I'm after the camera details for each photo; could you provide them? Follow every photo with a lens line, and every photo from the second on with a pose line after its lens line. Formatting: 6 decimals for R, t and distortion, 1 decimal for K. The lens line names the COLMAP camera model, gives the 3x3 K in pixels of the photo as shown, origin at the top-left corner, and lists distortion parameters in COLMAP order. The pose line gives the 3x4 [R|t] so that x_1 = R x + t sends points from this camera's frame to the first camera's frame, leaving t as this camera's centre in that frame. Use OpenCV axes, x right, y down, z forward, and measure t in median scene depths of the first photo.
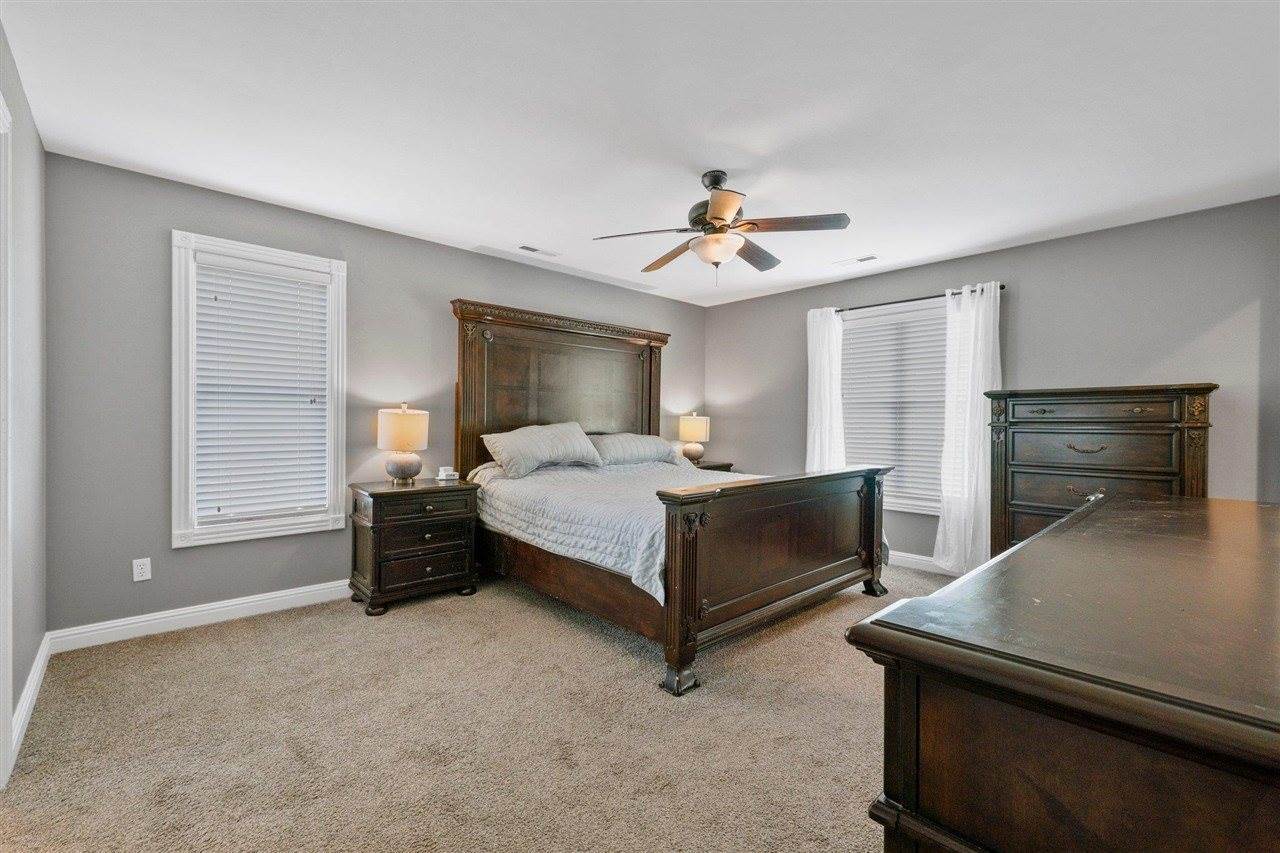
lens RADIAL K [[548.8, 0, 629.8], [0, 548.8, 422.1], [0, 0, 1]] dist [0.000752, 0.000135]
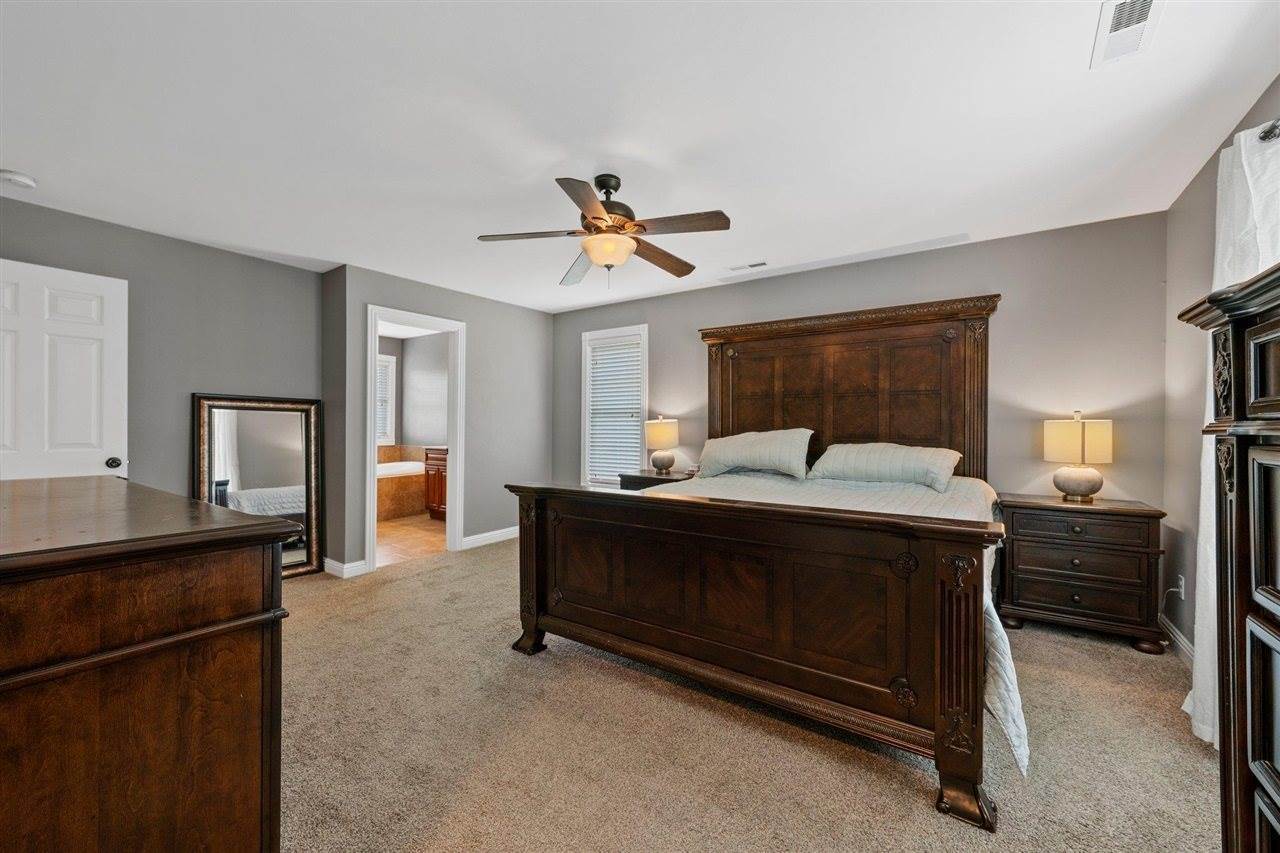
lens RADIAL K [[479.4, 0, 630.5], [0, 479.4, 428.1], [0, 0, 1]] dist [-0.002551, -0.000100]
pose [[0.233025, -0.004193, -0.972462, 0.766676], [-0.001399, 0.999988, -0.004647, 0.004625], [0.972470, 0.002443, 0.233016, 0.640502]]
